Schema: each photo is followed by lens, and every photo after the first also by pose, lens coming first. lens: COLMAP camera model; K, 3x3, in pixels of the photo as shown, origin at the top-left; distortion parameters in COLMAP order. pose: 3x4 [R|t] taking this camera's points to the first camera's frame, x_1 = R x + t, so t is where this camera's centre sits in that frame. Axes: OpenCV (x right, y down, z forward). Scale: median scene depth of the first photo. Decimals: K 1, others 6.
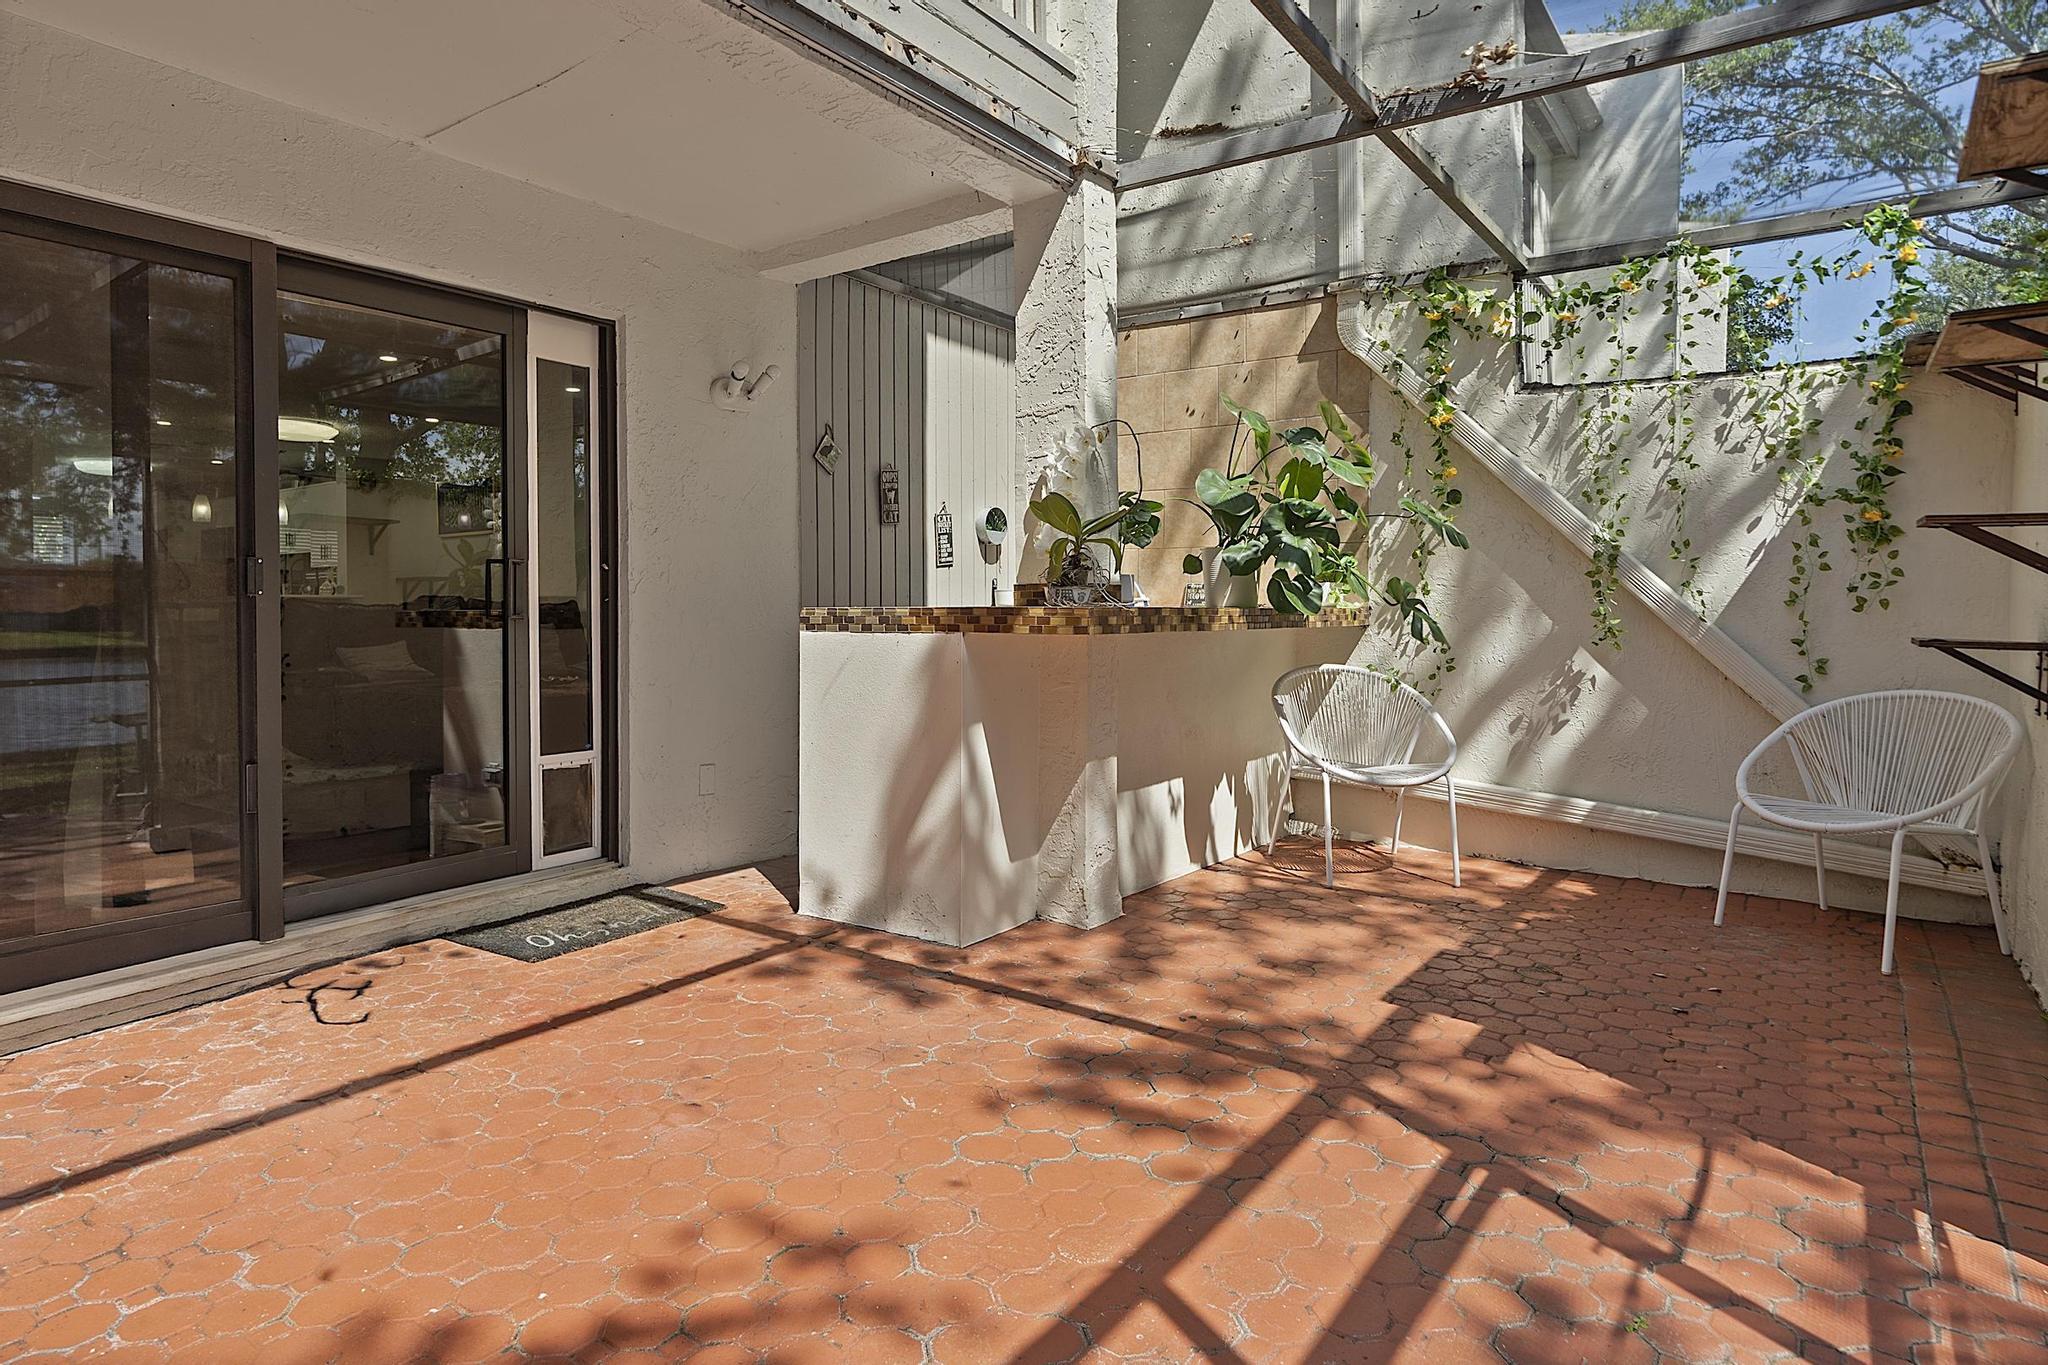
lens RADIAL K [[1145.5, 0, 1024.8], [0, 1145.5, 673.3], [0, 0, 1]] dist [0.000128, 0.001137]
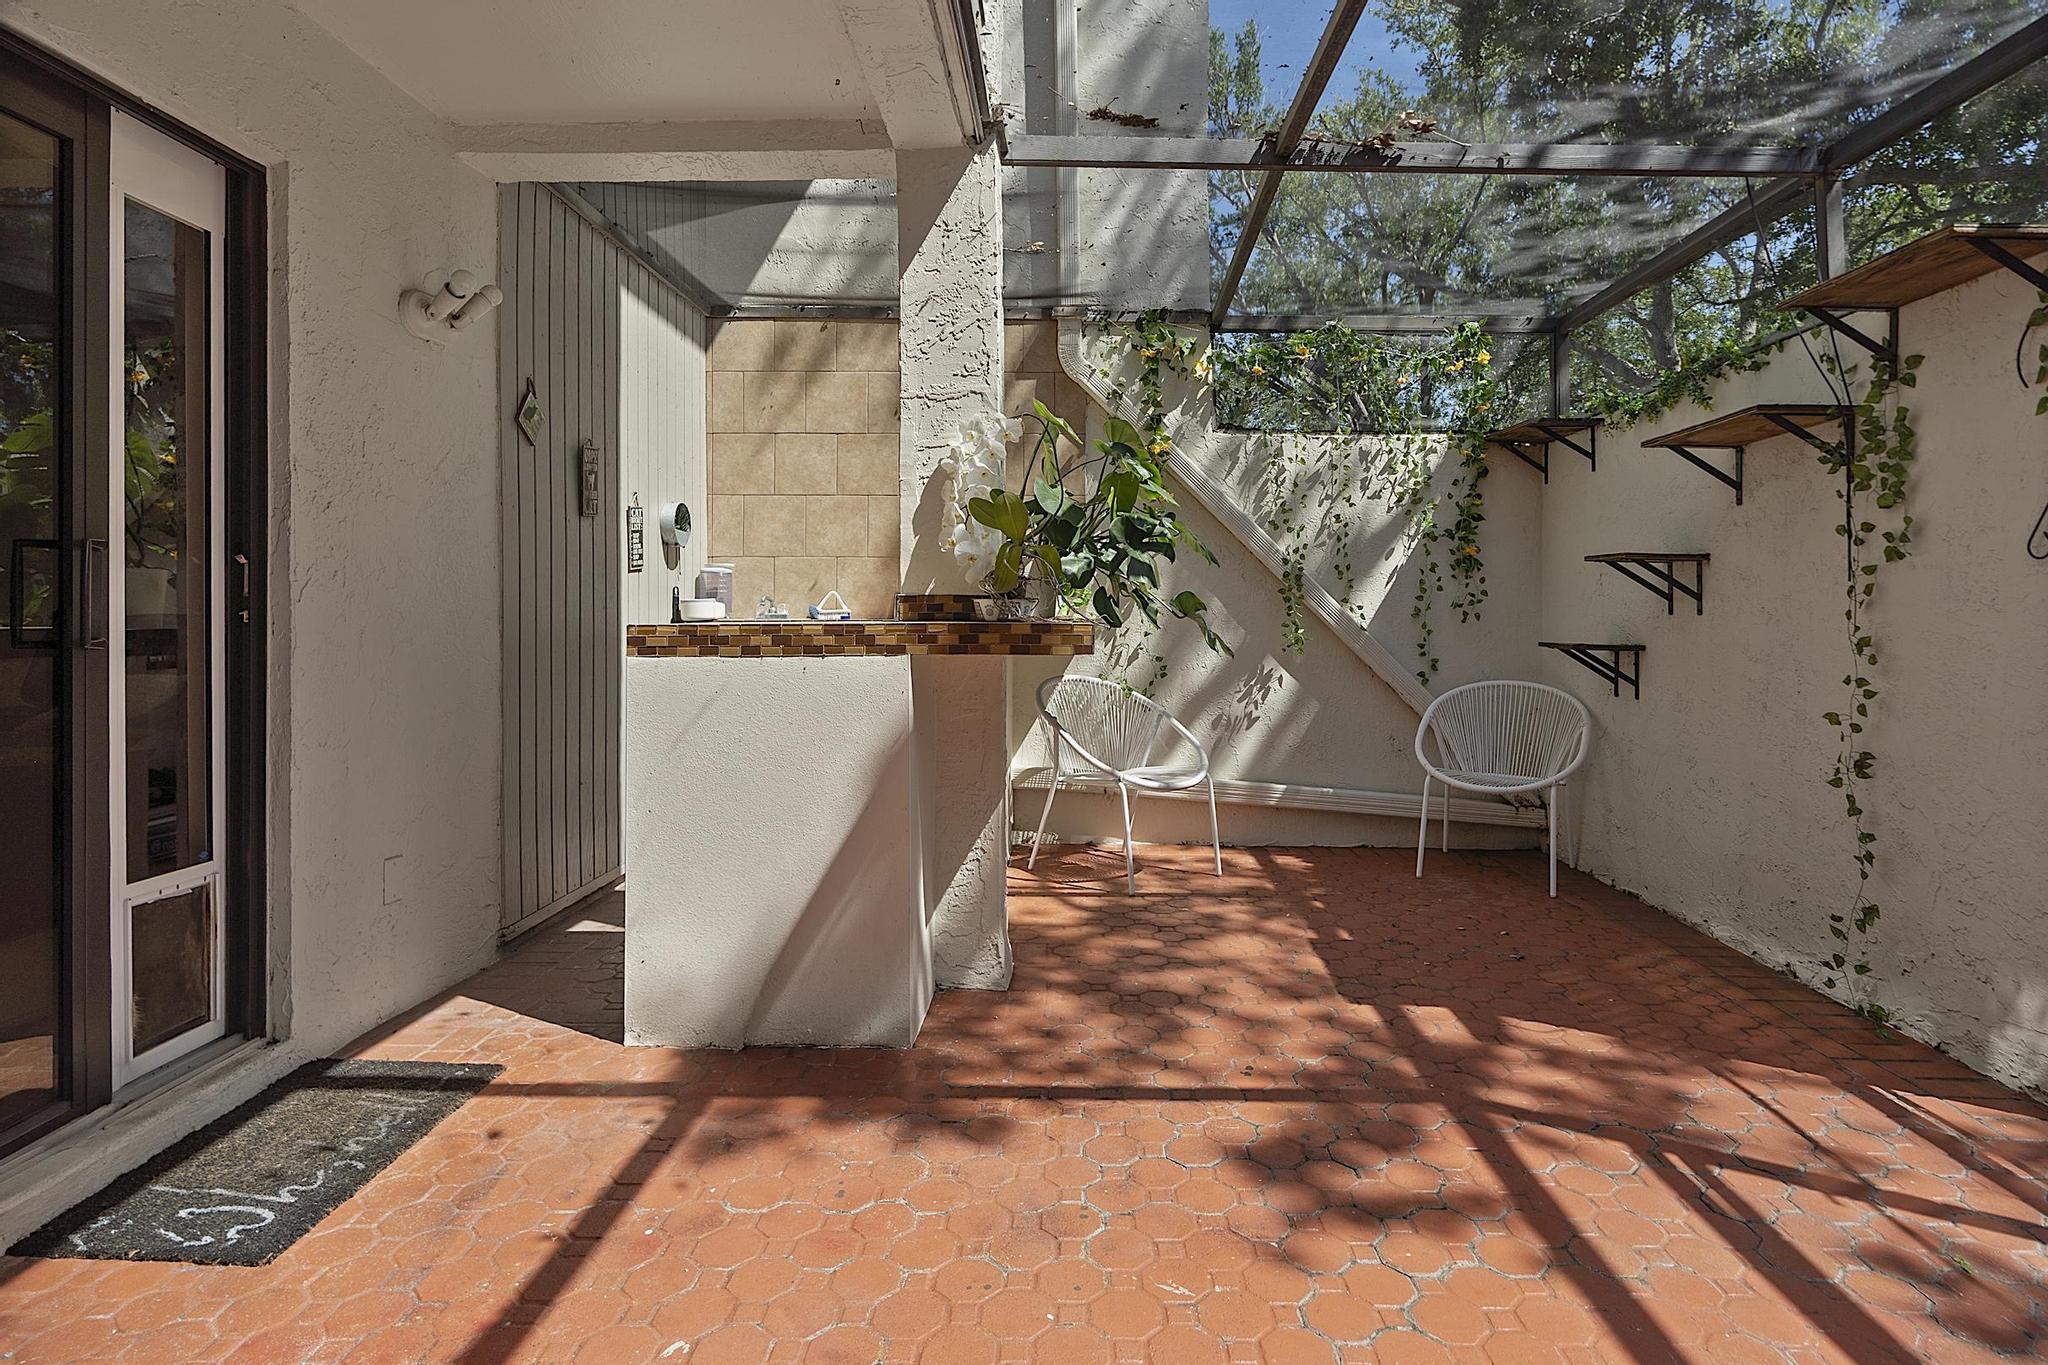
lens RADIAL K [[1034.4, 0, 1026.3], [0, 1034.4, 640.6], [0, 0, 1]] dist [-0.004181, 0.001798]
pose [[0.810576, -0.015306, 0.585433, -0.363945], [0.034335, 0.999181, -0.021417, -0.023860], [-0.584626, 0.037461, 0.810438, 0.317638]]
